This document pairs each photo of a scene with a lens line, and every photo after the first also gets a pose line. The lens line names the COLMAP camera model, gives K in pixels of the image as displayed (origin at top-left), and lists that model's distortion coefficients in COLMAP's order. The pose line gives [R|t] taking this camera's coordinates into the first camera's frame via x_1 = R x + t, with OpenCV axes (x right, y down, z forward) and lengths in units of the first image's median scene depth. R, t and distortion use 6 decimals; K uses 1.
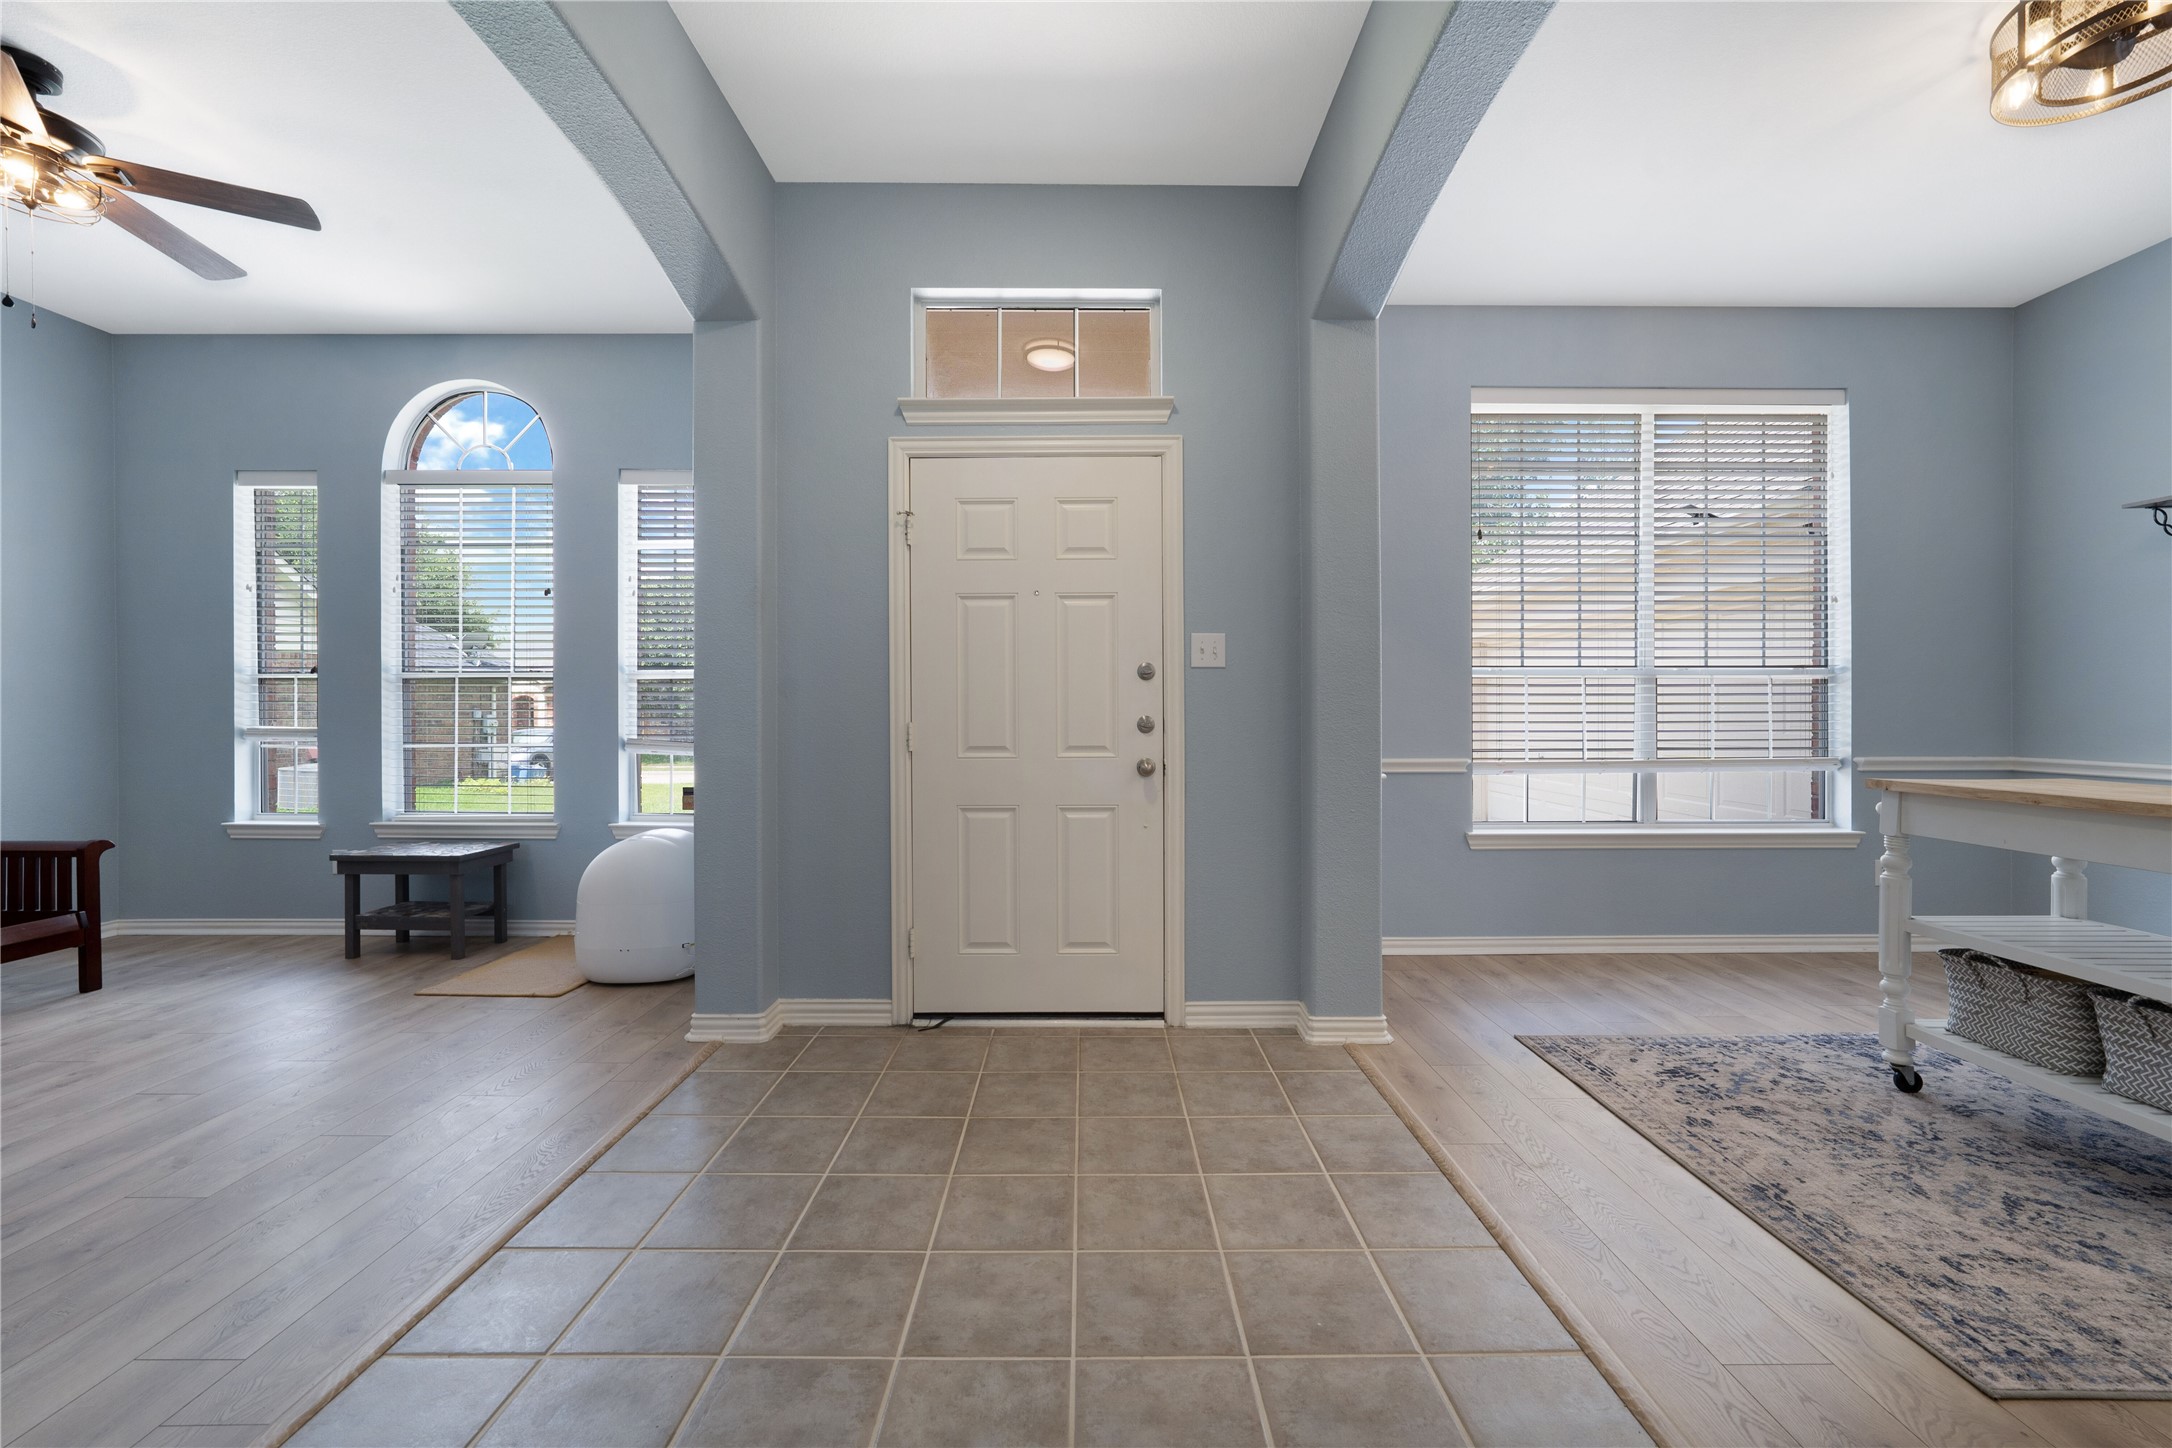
lens RADIAL K [[856.5, 0, 1090.8], [0, 856.5, 727.2], [0, 0, 1]] dist [-0.001296, 0.006918]
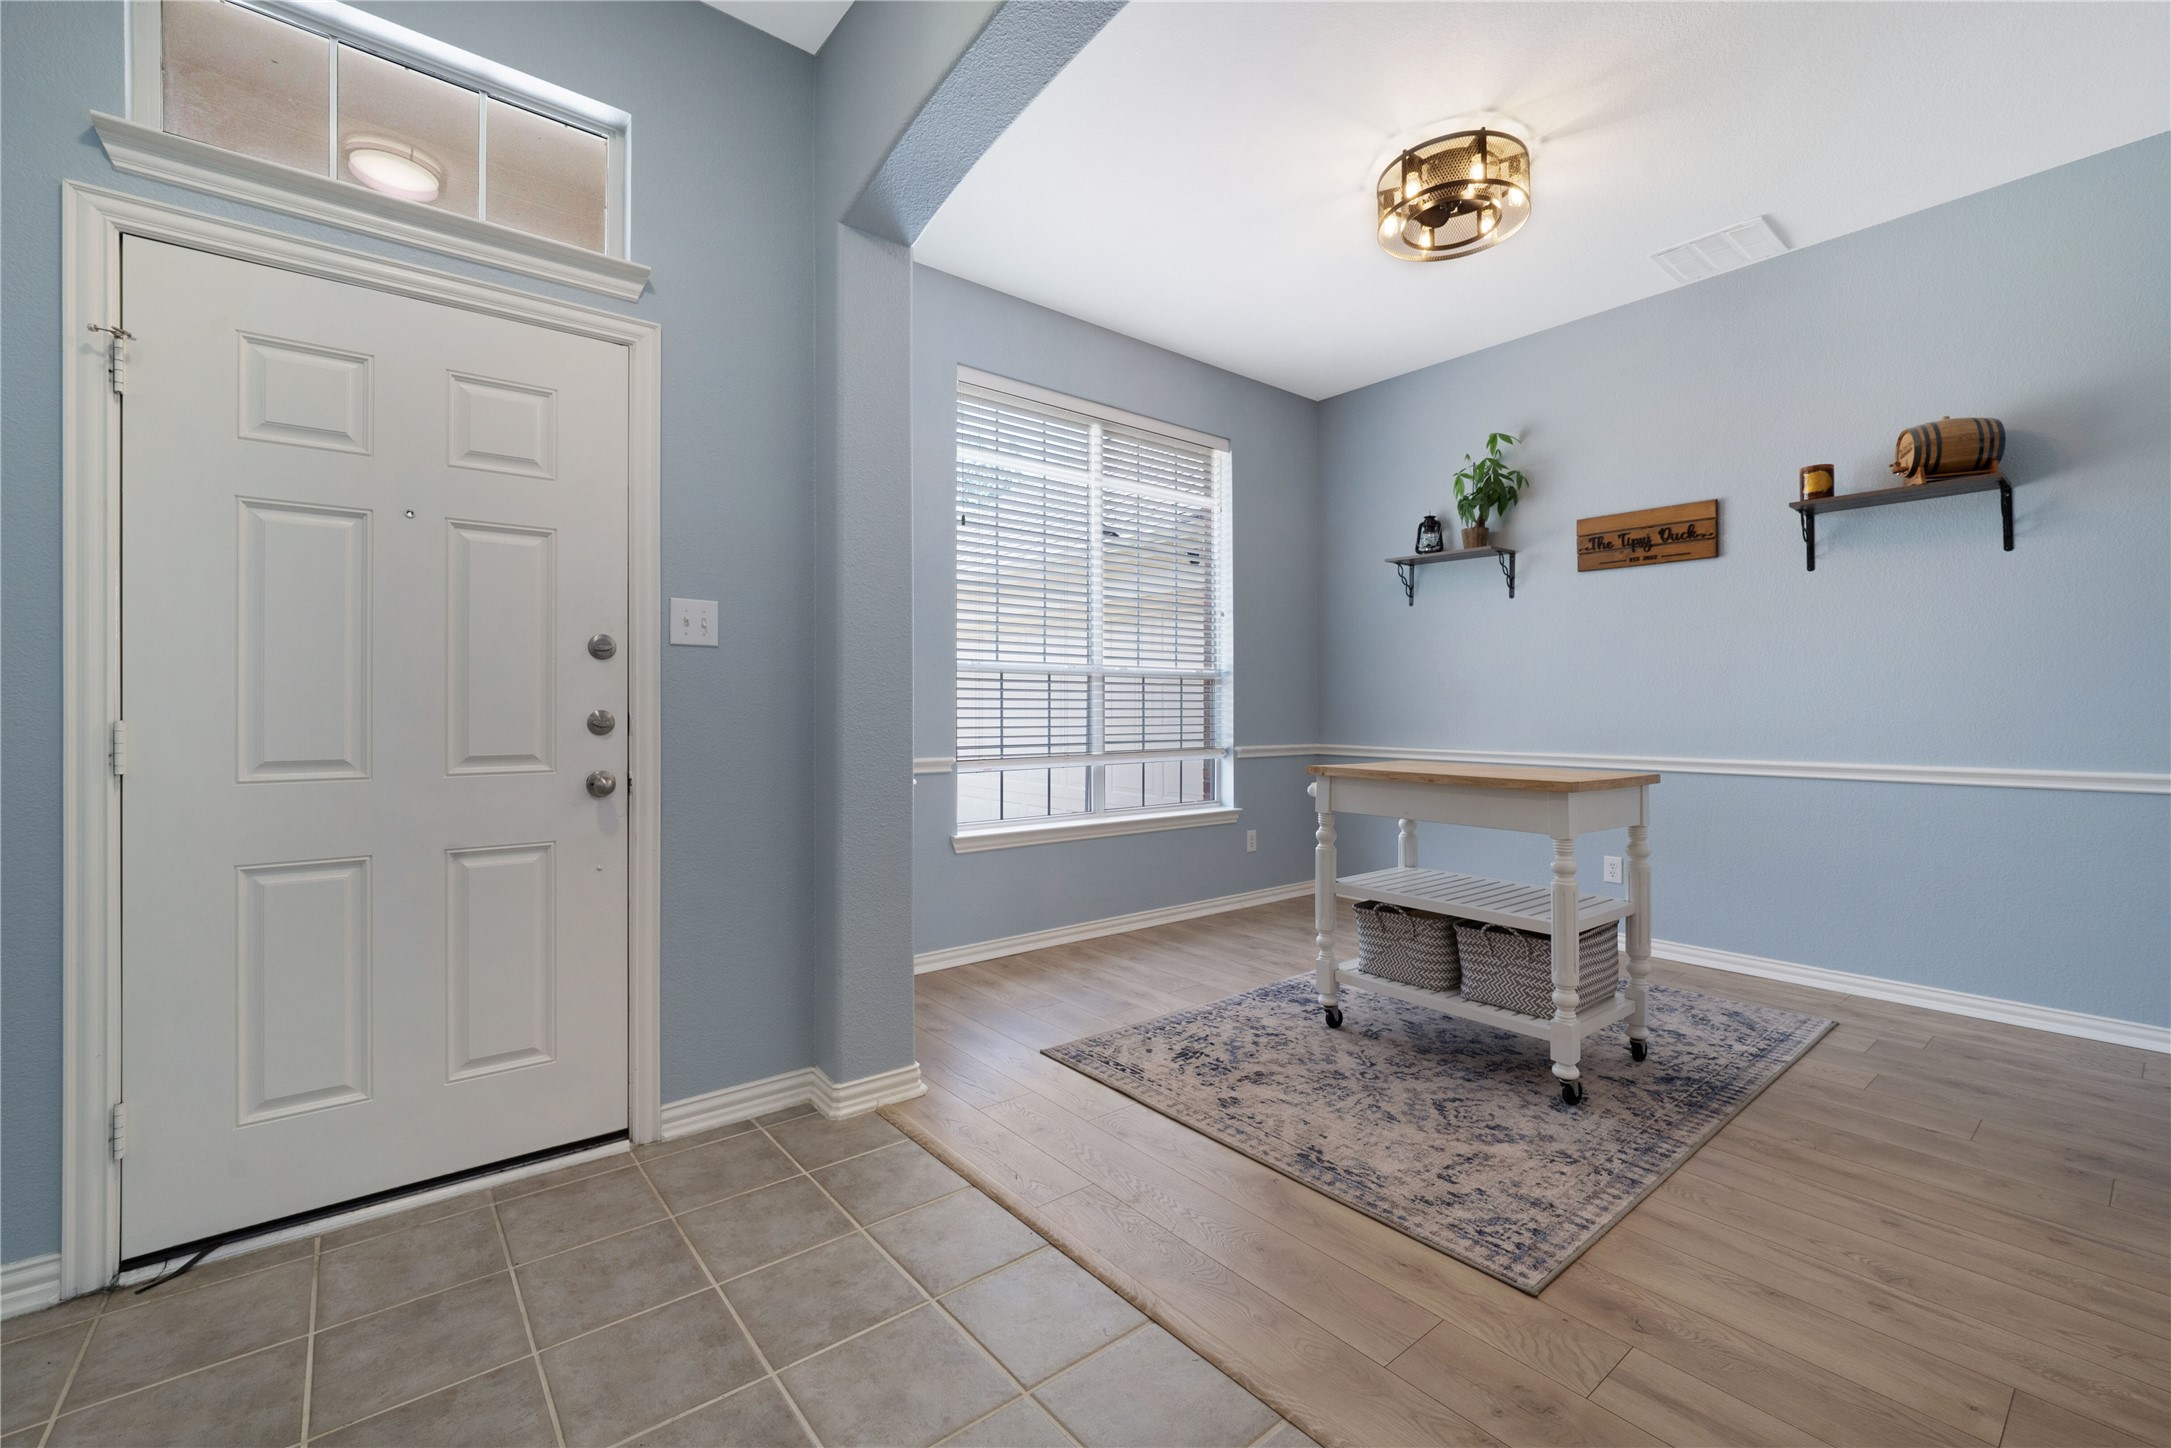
lens RADIAL K [[914.4, 0, 1085.3], [0, 914.4, 710.8], [0, 0, 1]] dist [-0.003019, 0.003324]
pose [[0.790178, 0.002211, 0.612873, -0.093178], [0.006644, 0.999904, -0.012174, -0.001225], [-0.612841, 0.013691, 0.790088, 0.191822]]
